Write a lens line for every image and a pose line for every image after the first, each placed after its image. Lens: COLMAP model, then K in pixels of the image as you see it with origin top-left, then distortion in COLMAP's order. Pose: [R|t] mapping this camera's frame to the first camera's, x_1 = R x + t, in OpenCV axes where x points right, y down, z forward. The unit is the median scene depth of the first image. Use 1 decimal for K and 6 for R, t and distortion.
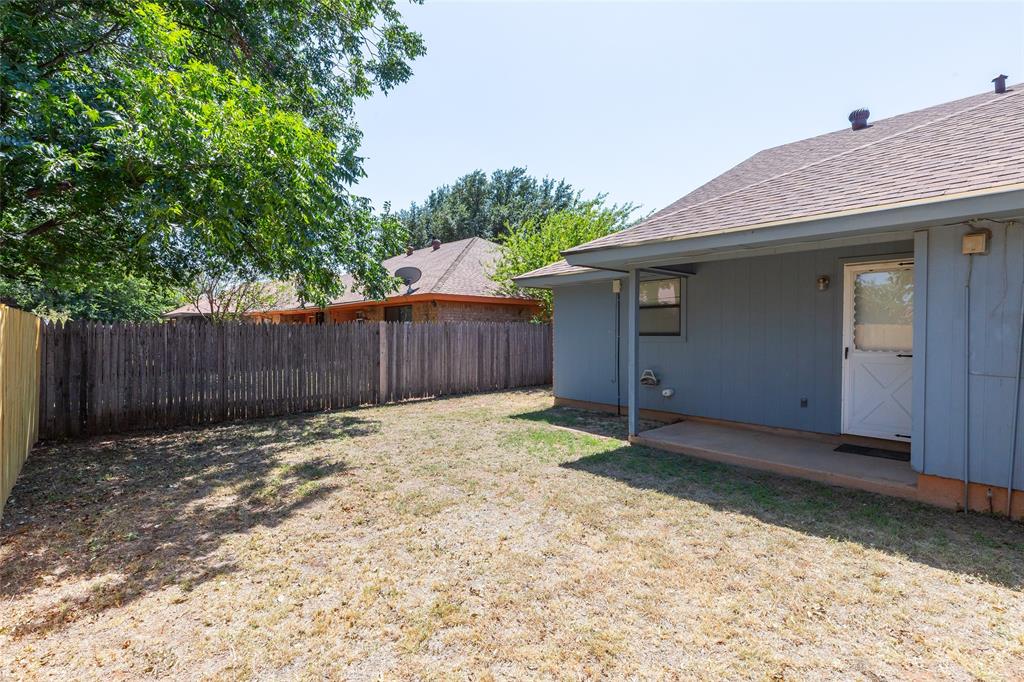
lens RADIAL K [[505.1, 0, 512.0], [0, 505.1, 341.0], [0, 0, 1]] dist [-0.014328, -0.000196]
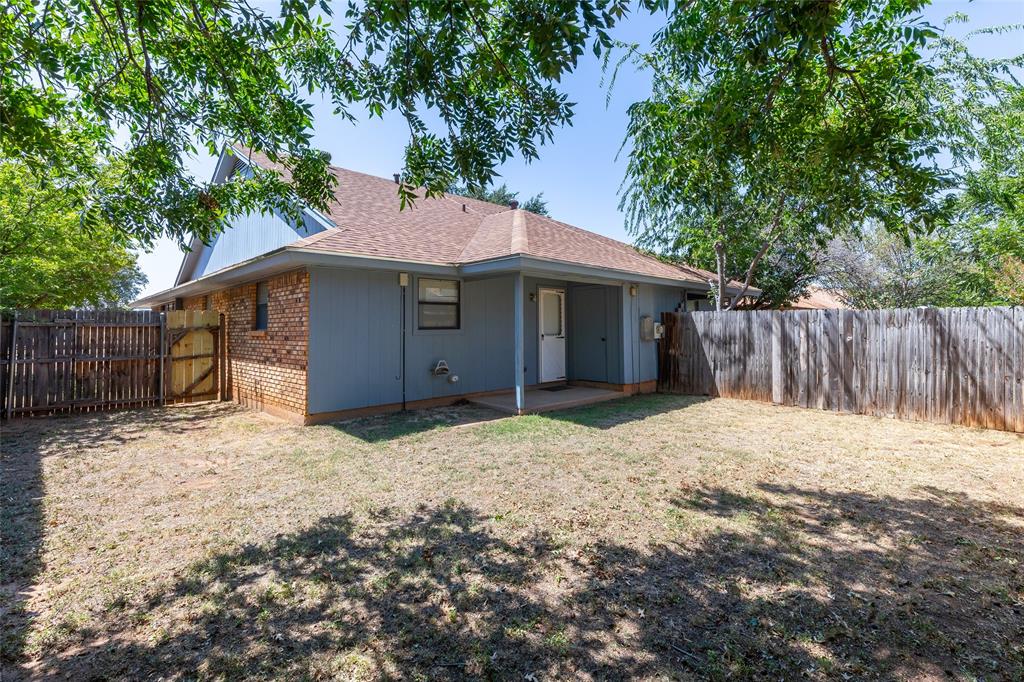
lens RADIAL K [[469.2, 0, 508.1], [0, 469.2, 345.7], [0, 0, 1]] dist [0.001046, 0.000002]
pose [[-0.048372, -0.033989, 0.998251, -0.431926], [0.025177, 0.999062, 0.035236, -0.004551], [-0.998512, 0.026838, -0.047471, 0.517467]]
